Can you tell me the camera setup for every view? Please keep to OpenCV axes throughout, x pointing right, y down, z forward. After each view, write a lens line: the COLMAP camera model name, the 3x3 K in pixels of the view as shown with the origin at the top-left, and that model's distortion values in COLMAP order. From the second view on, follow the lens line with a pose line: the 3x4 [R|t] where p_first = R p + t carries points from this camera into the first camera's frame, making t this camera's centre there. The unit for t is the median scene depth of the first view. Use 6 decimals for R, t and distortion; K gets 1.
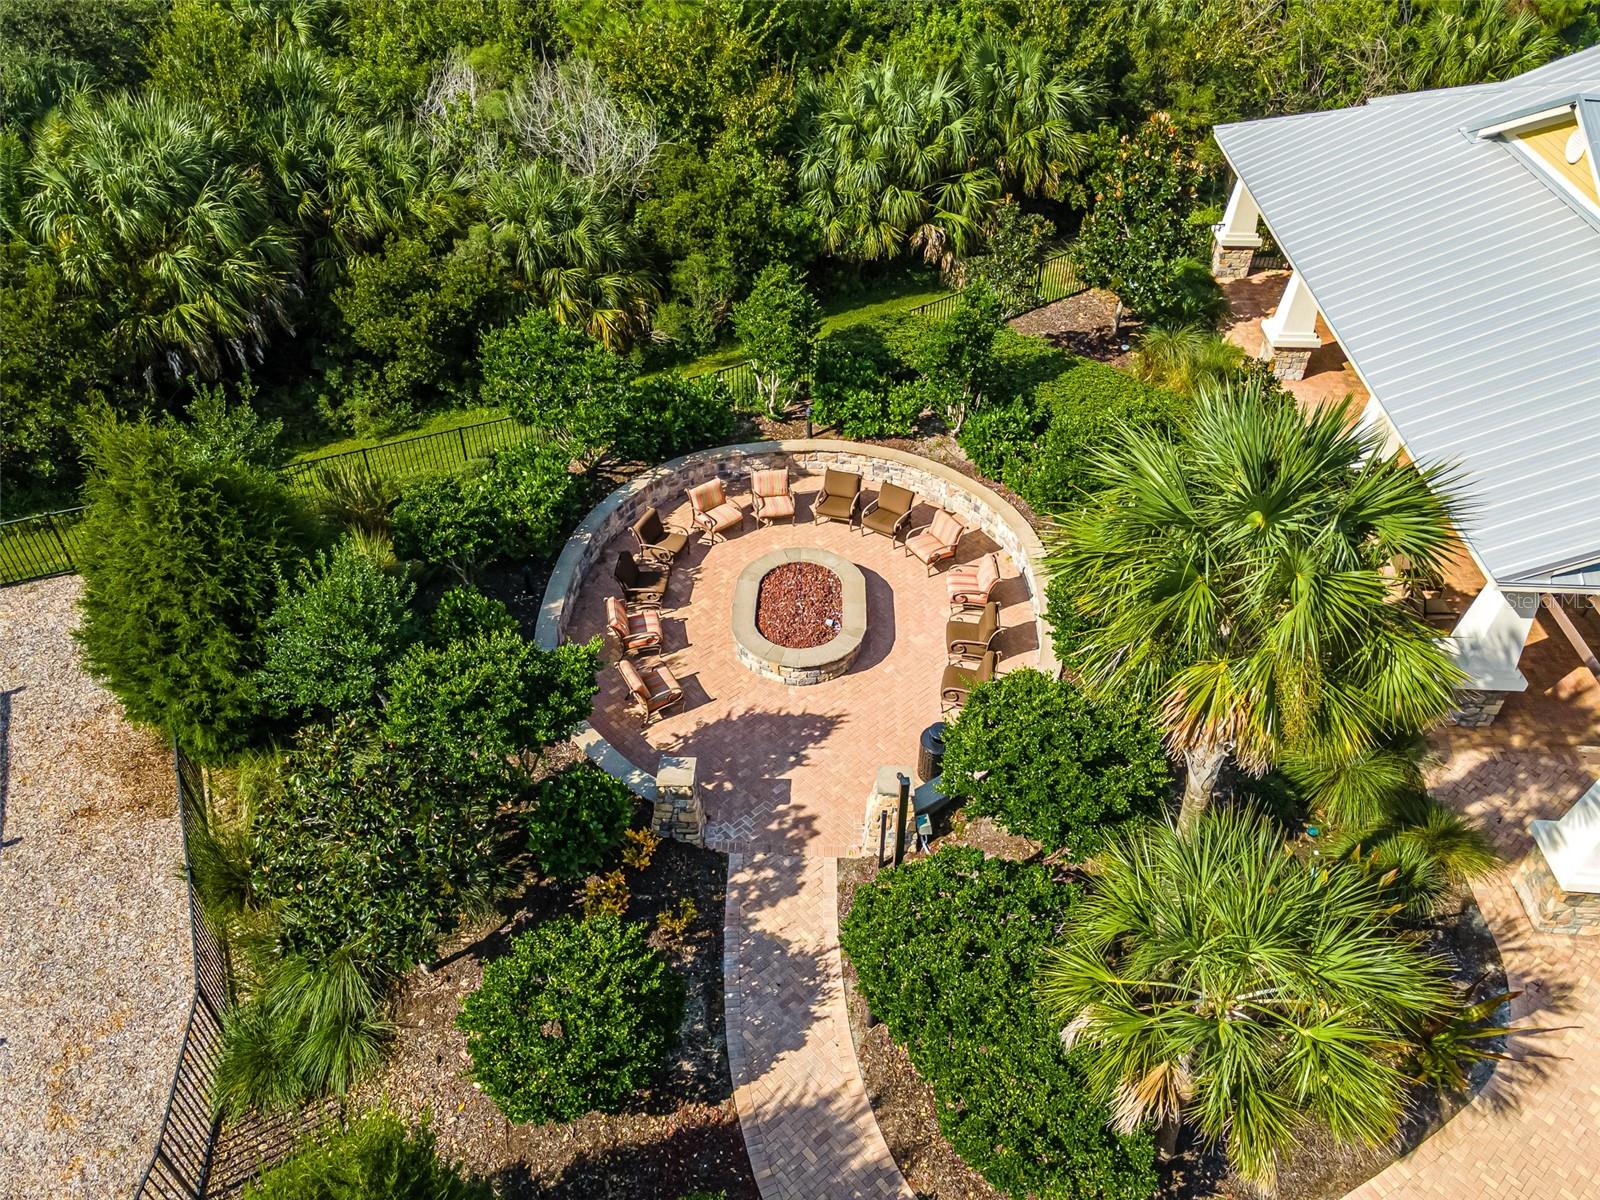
lens RADIAL K [[1142.9, 0, 803.7], [0, 1142.9, 603.6], [0, 0, 1]] dist [0.038034, -0.007934]
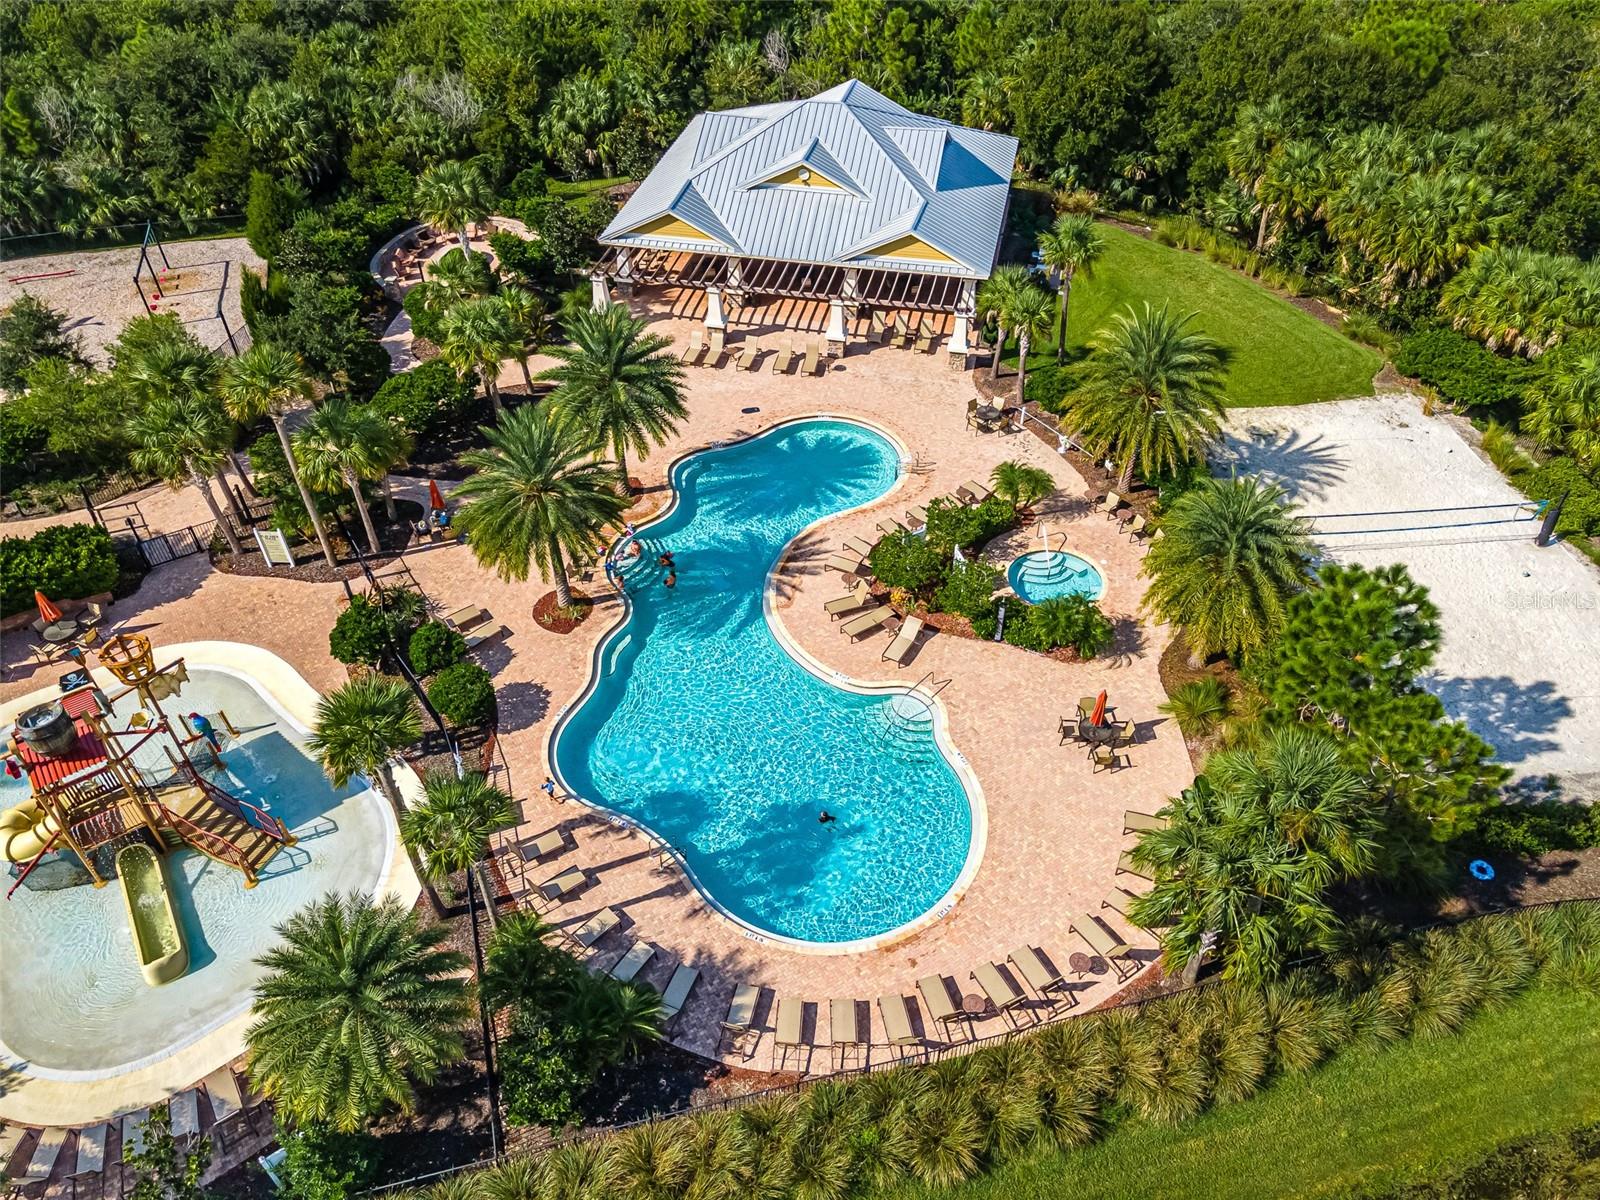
lens RADIAL K [[1142.9, 0, 803.2], [0, 1142.9, 596.6], [0, 0, 1]] dist [0.038034, -0.007934]
pose [[0.988081, 0.099135, -0.117765, 1.079587], [-0.096593, 0.994955, 0.027113, 0.579744], [0.119859, -0.015414, 0.992671, -1.586881]]
